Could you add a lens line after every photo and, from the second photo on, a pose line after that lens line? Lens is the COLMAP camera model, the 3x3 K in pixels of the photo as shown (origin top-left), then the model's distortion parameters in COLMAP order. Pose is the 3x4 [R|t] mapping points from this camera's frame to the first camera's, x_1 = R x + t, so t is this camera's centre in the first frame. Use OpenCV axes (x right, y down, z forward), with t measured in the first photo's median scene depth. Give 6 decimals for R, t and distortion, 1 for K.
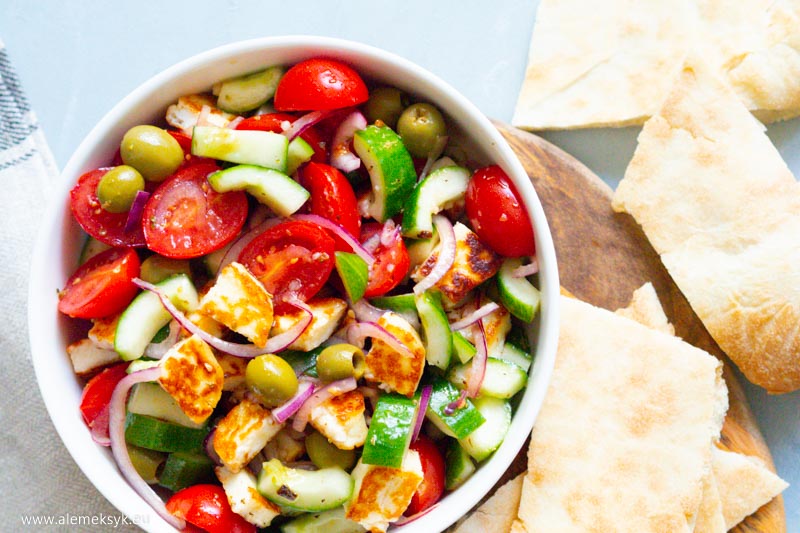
lens RADIAL K [[2085.4, 0, 403.6], [0, 2085.4, 263.6], [0, 0, 1]] dist [0.489594, 0.000000]
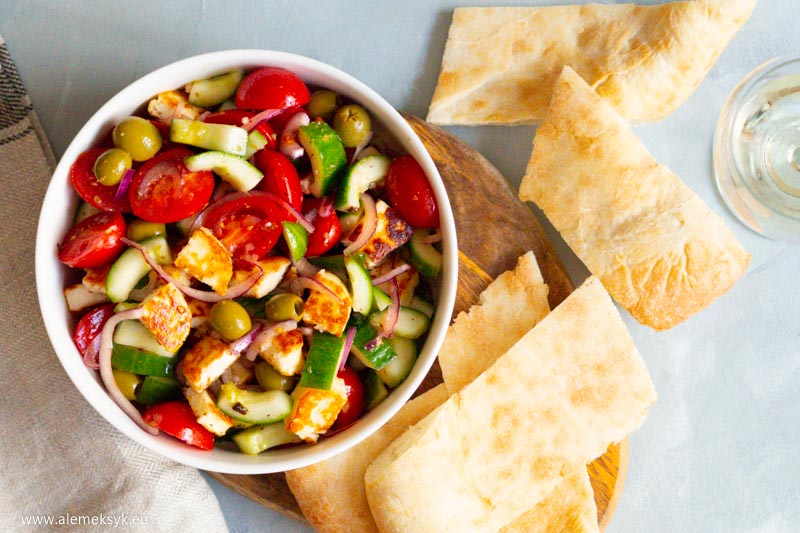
lens RADIAL K [[2085.4, 0, 402.4], [0, 2085.4, 264.4], [0, 0, 1]] dist [0.489594, 0.000000]
pose [[0.998870, 0.025058, 0.040381, -0.010446], [-0.025819, 0.999497, 0.018434, -0.004534], [-0.039899, -0.019456, 0.999014, -0.272371]]
